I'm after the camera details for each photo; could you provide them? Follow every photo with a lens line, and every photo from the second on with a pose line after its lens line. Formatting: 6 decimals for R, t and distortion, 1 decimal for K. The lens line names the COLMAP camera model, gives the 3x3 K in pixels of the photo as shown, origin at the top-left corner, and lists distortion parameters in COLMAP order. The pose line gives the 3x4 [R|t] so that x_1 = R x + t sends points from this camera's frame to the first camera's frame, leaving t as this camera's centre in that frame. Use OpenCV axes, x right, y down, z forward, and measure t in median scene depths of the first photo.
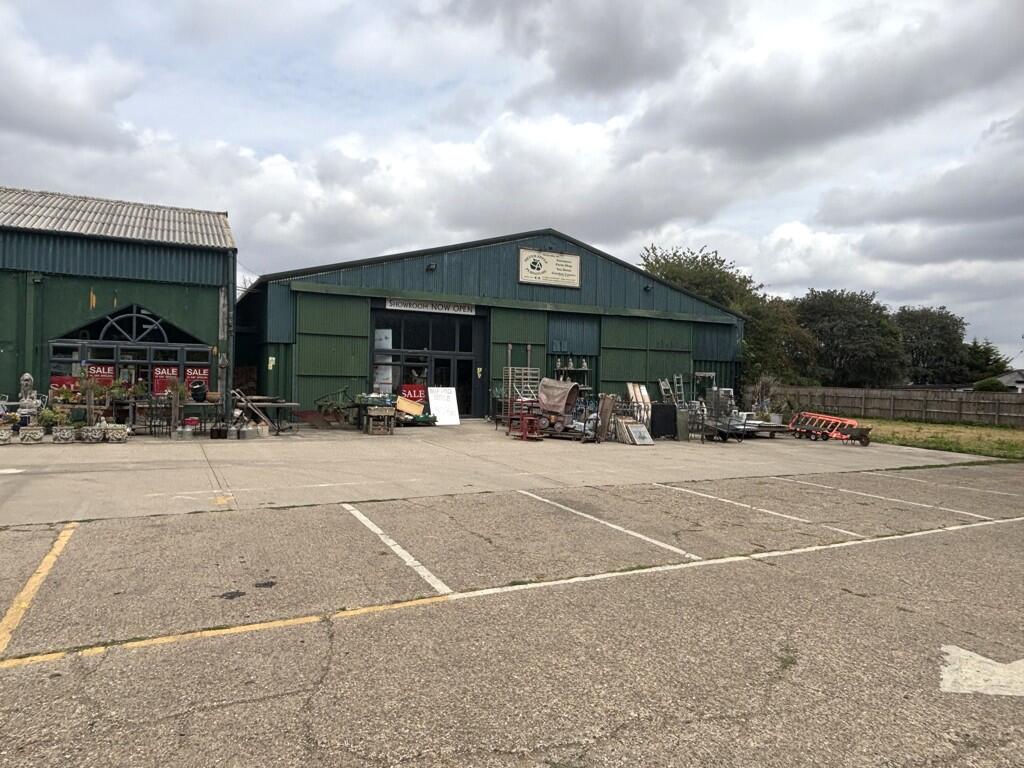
lens RADIAL K [[687.9, 0, 502.1], [0, 687.9, 386.1], [0, 0, 1]] dist [0.070306, -0.078866]
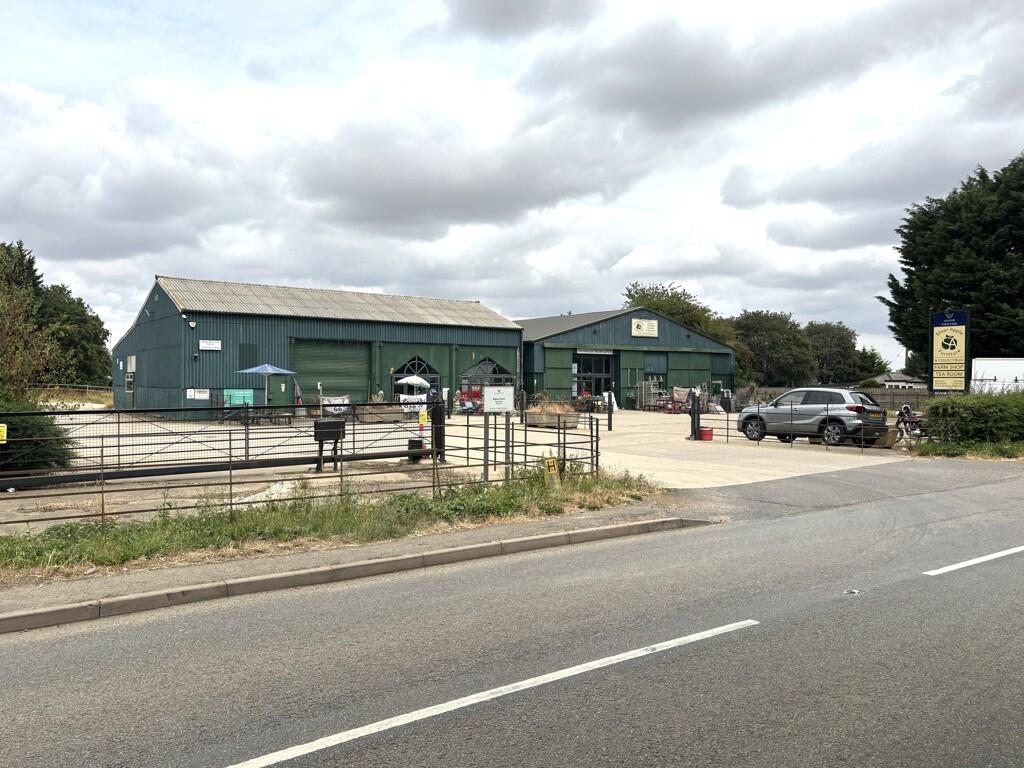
lens RADIAL K [[785.7, 0, 504.4], [0, 785.7, 398.9], [0, 0, 1]] dist [0.100402, -0.156268]
pose [[0.986918, -0.026755, 0.158988, -0.838868], [0.025562, 0.999628, 0.009545, -0.009865], [-0.159184, -0.005356, 0.987234, -1.357913]]
